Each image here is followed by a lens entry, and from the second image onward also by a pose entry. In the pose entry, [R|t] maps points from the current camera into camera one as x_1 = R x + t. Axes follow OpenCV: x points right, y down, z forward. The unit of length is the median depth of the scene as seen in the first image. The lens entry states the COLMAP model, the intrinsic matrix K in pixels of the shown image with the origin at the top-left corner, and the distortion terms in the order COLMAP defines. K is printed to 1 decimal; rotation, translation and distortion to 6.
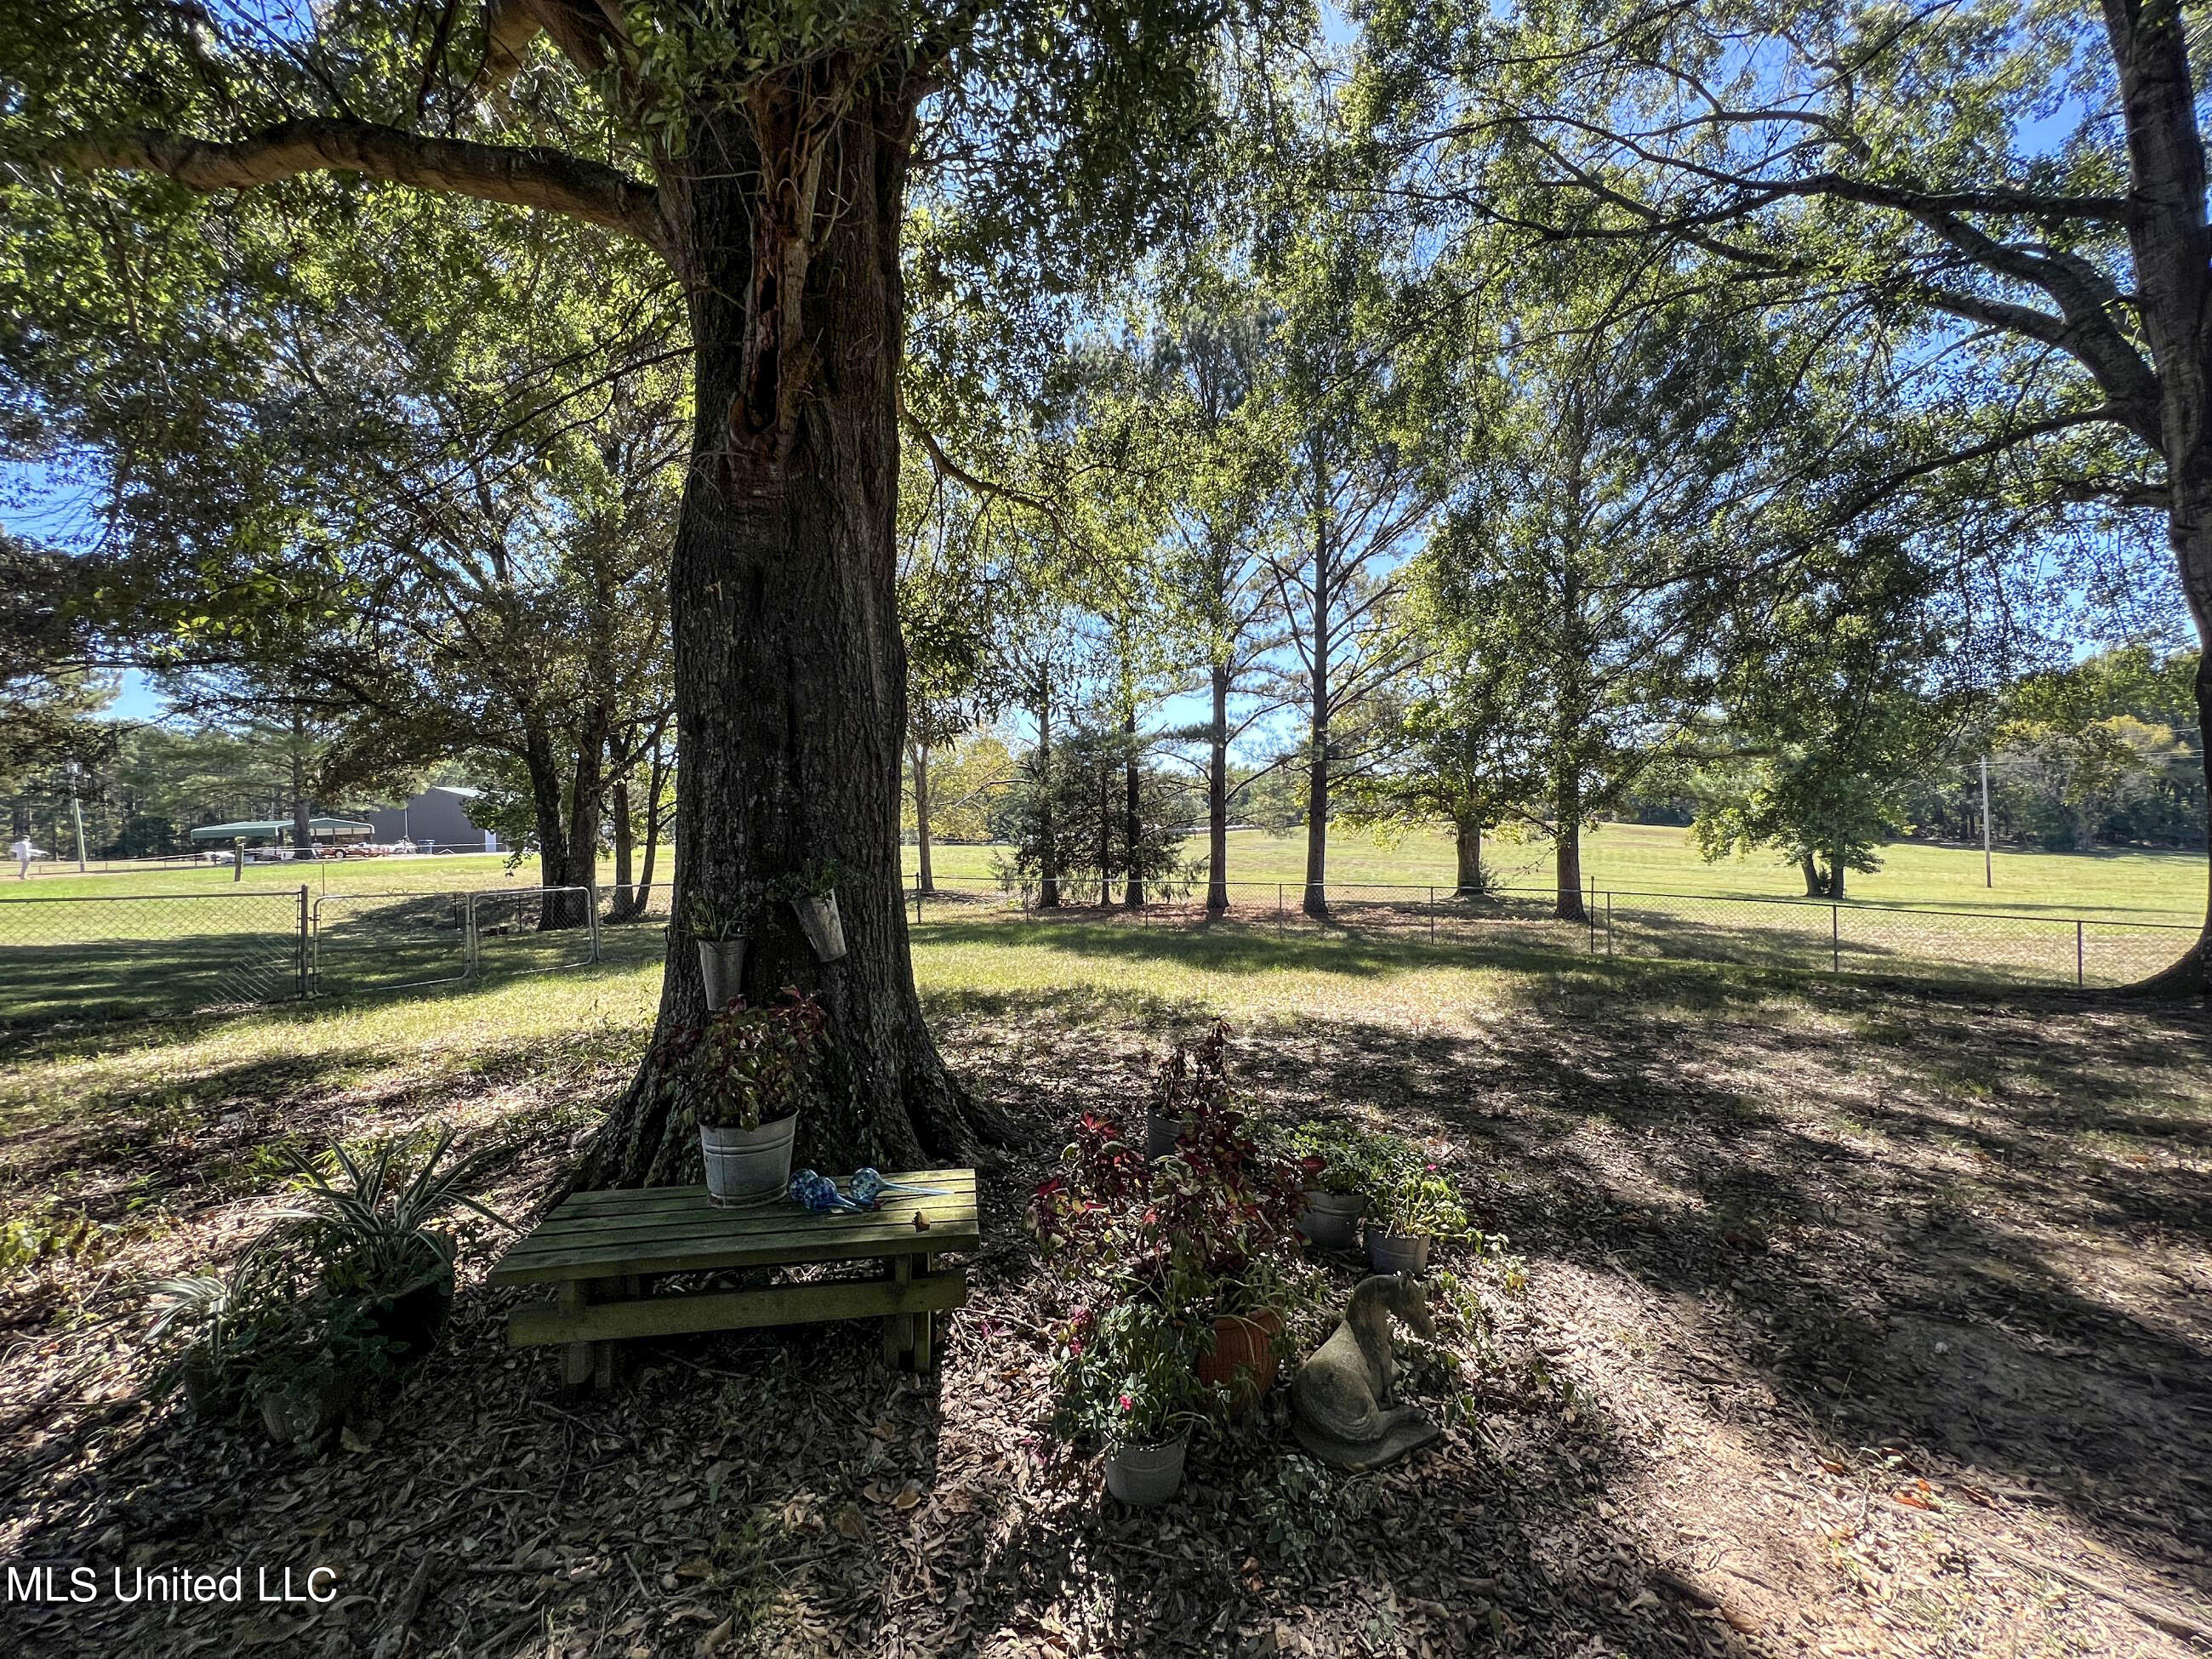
lens RADIAL K [[886.6, 0, 1106.0], [0, 886.6, 829.5], [0, 0, 1]] dist [0.010655, -0.013502]
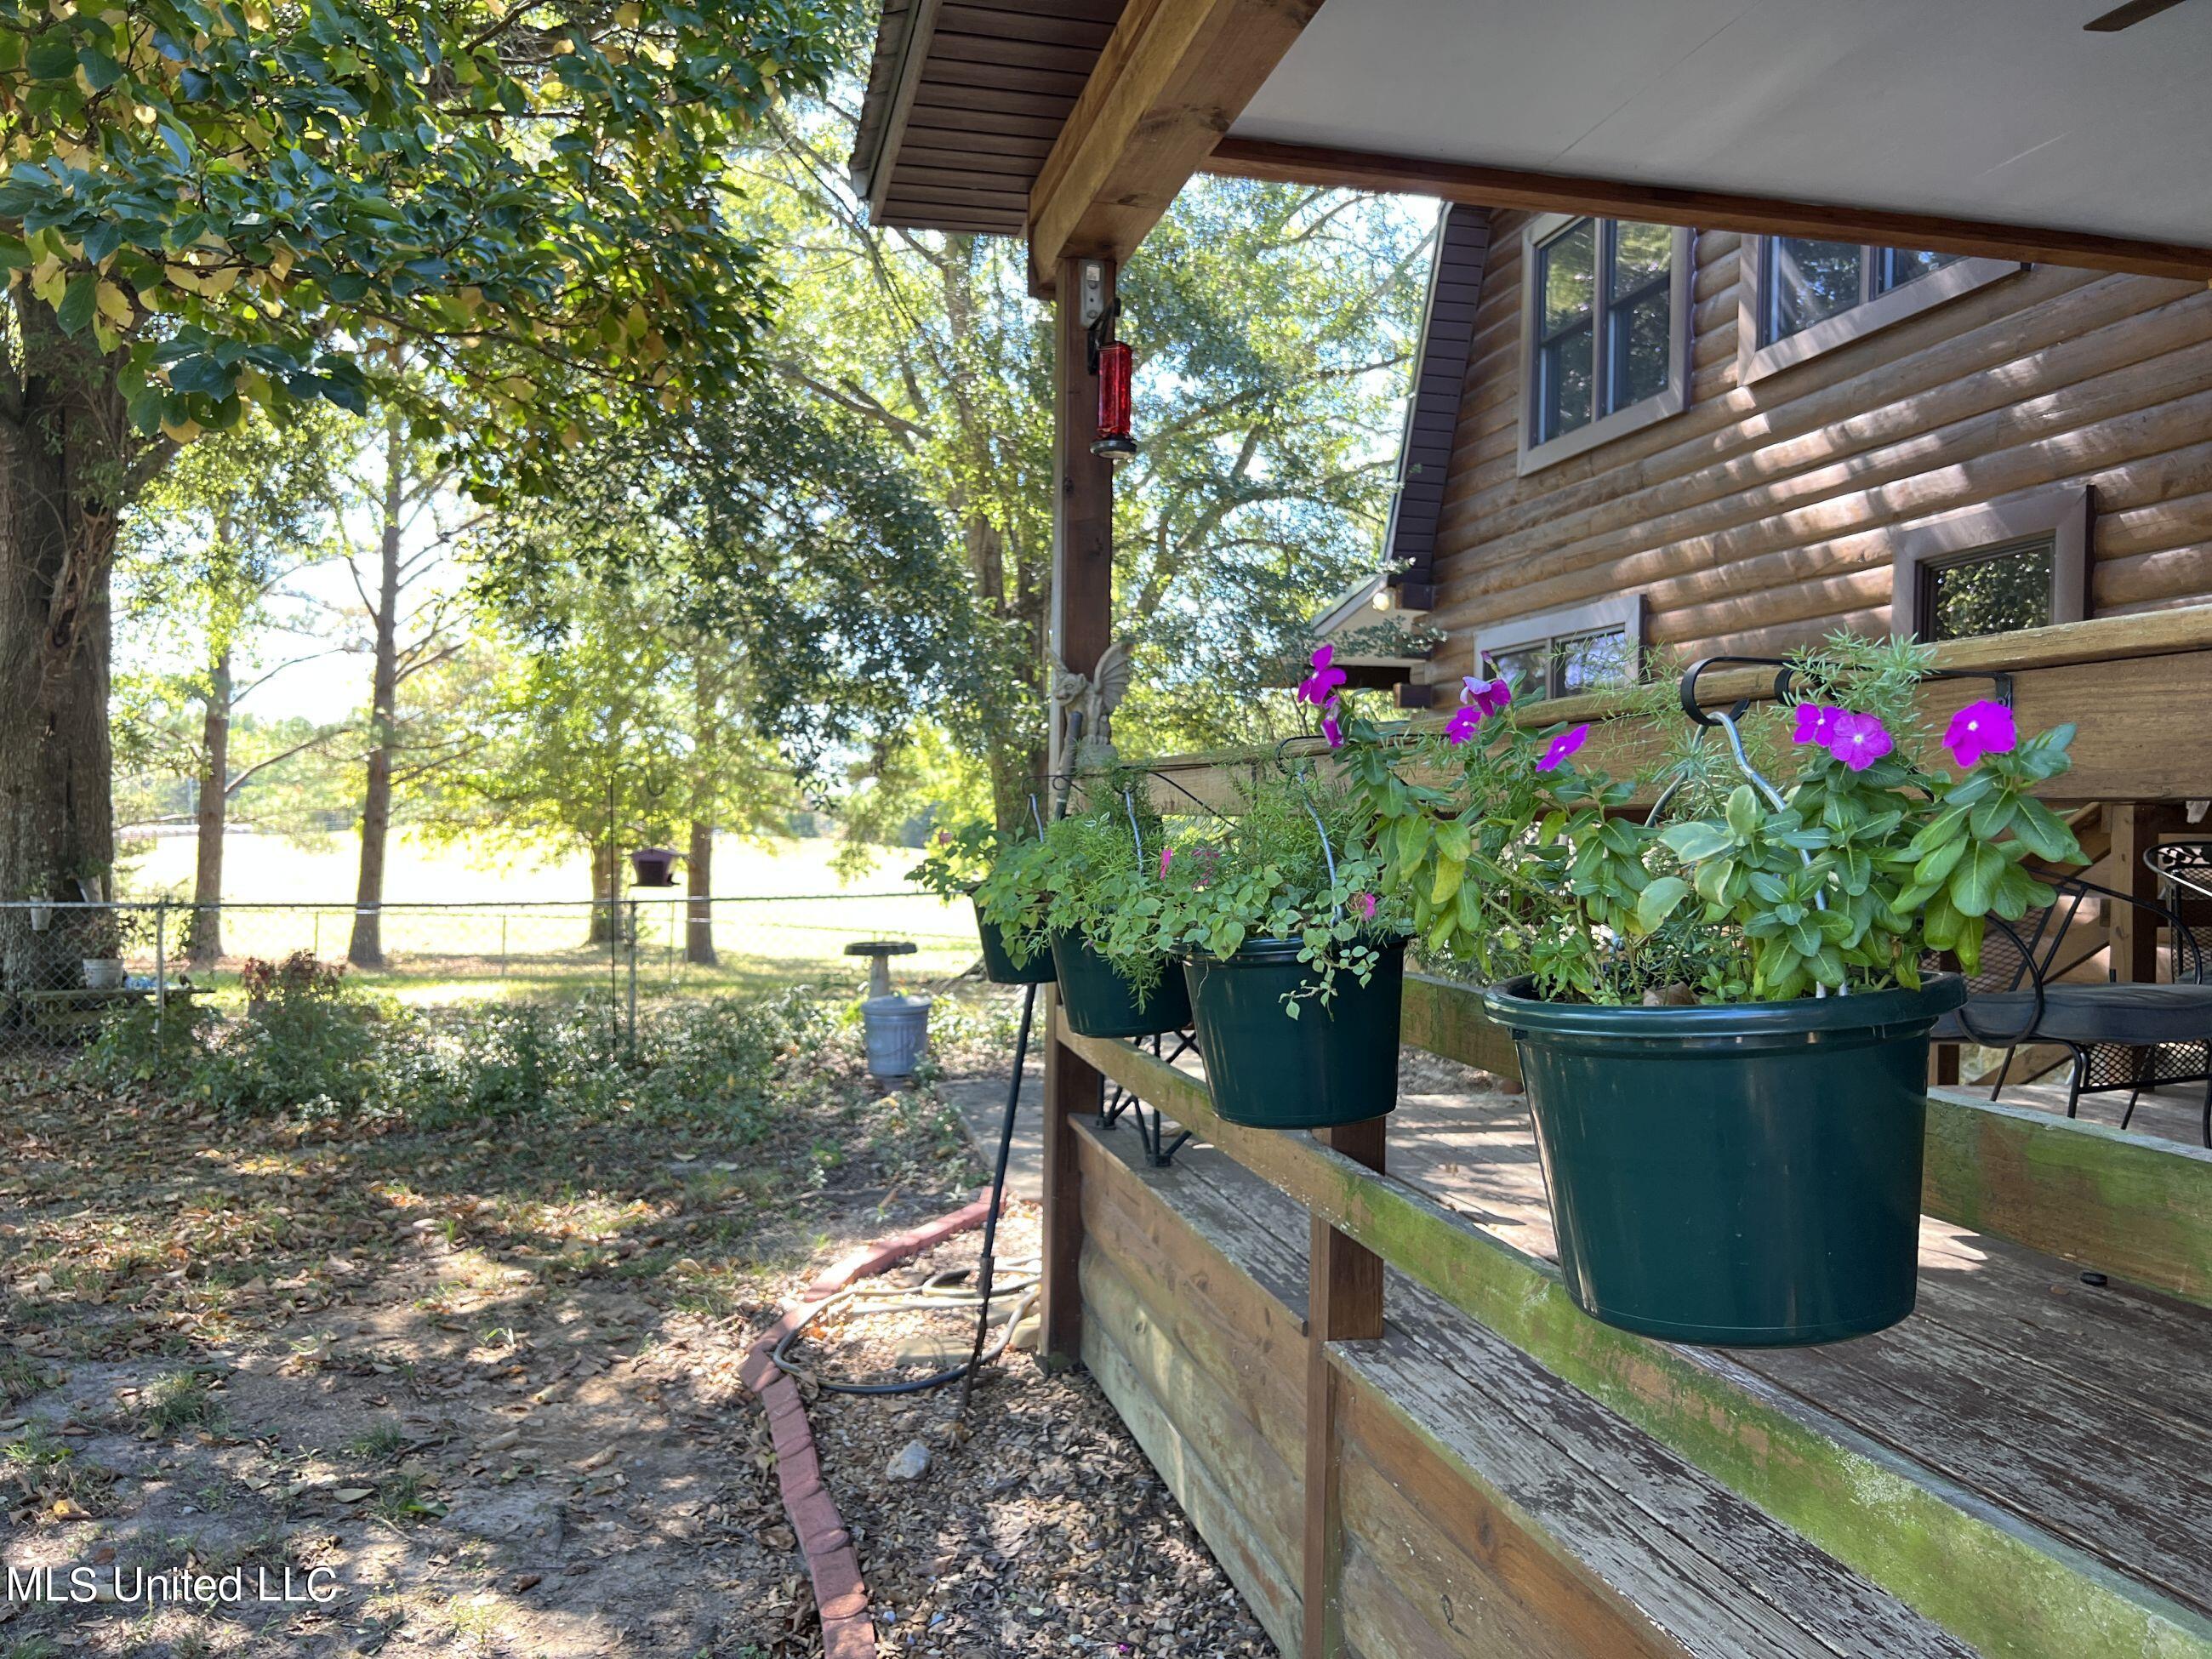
lens RADIAL K [[1666.4, 0, 1106.0], [0, 1666.4, 829.5], [0, 0, 1]] dist [0.000402, -0.000113]
pose [[0.800774, 0.040175, 0.597617, -0.073713], [-0.033187, 0.999191, -0.022701, 0.000285], [-0.598046, -0.001655, 0.801460, -0.349224]]
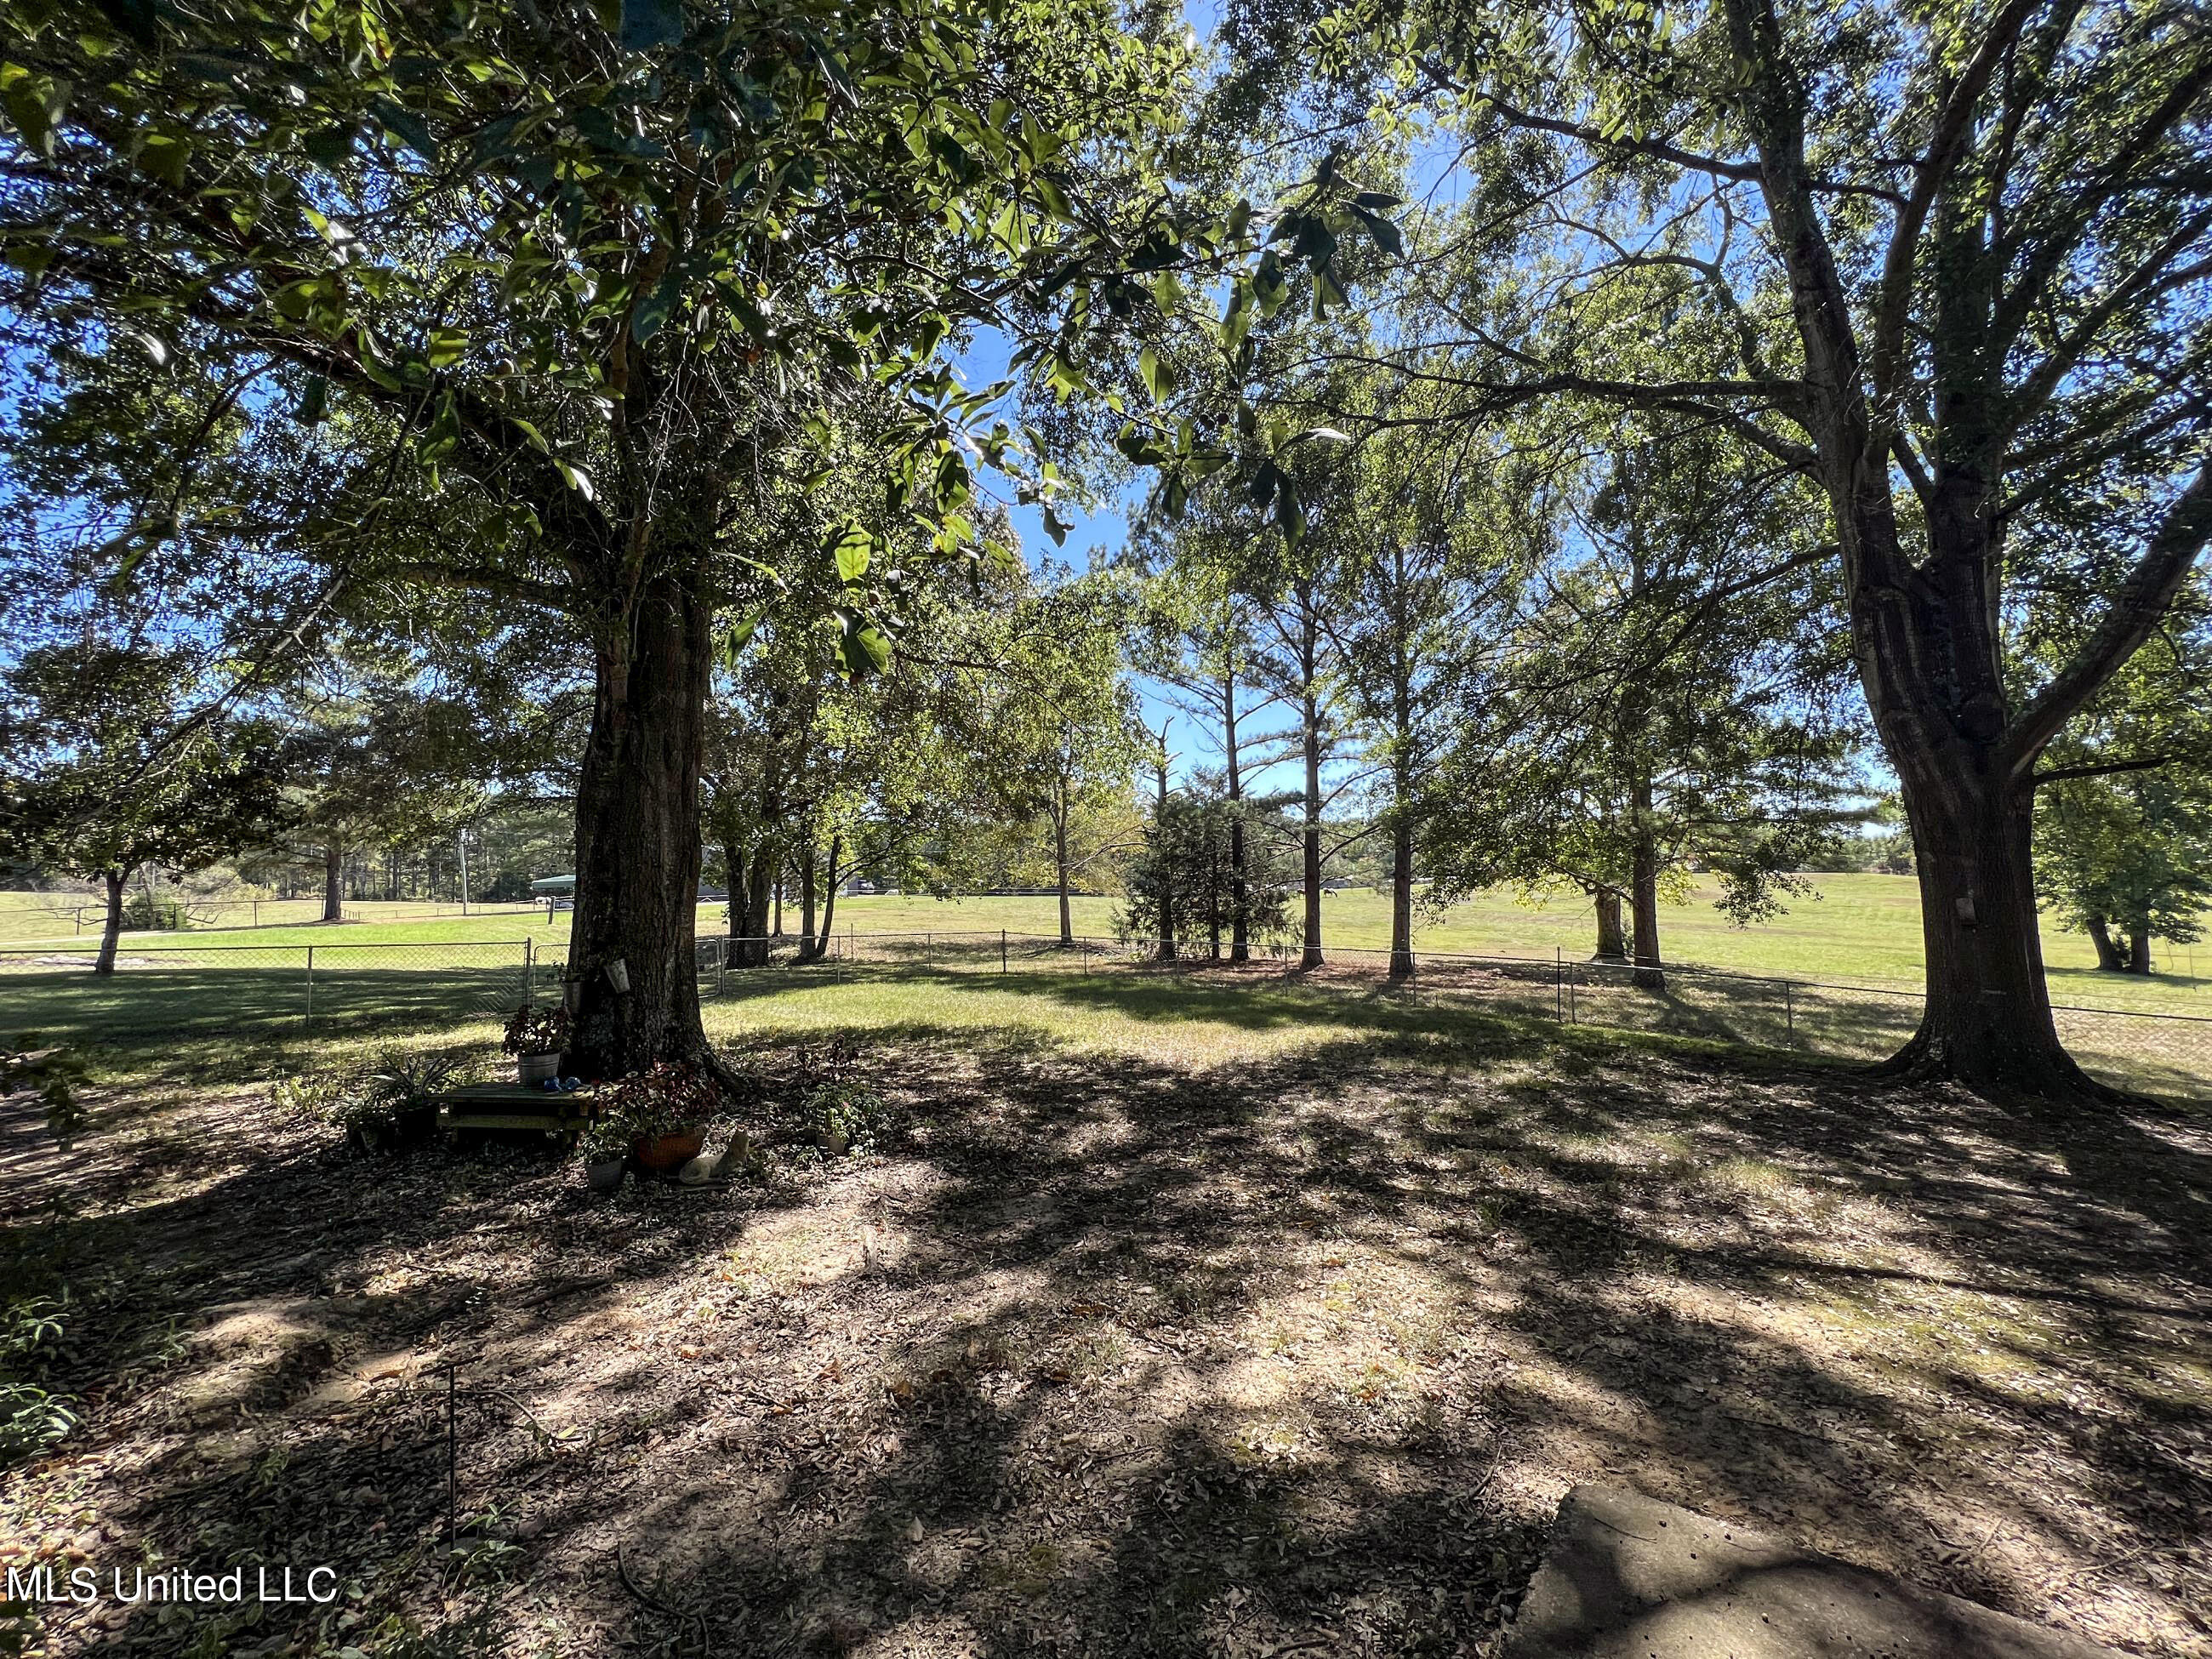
lens RADIAL K [[886.6, 0, 1106.0], [0, 886.6, 829.5], [0, 0, 1]] dist [0.010655, -0.013502]
pose [[0.970428, -0.009392, -0.241206, 0.134680], [-0.004499, 0.998366, -0.056973, -0.010225], [0.241347, 0.056373, 0.968800, -0.077406]]
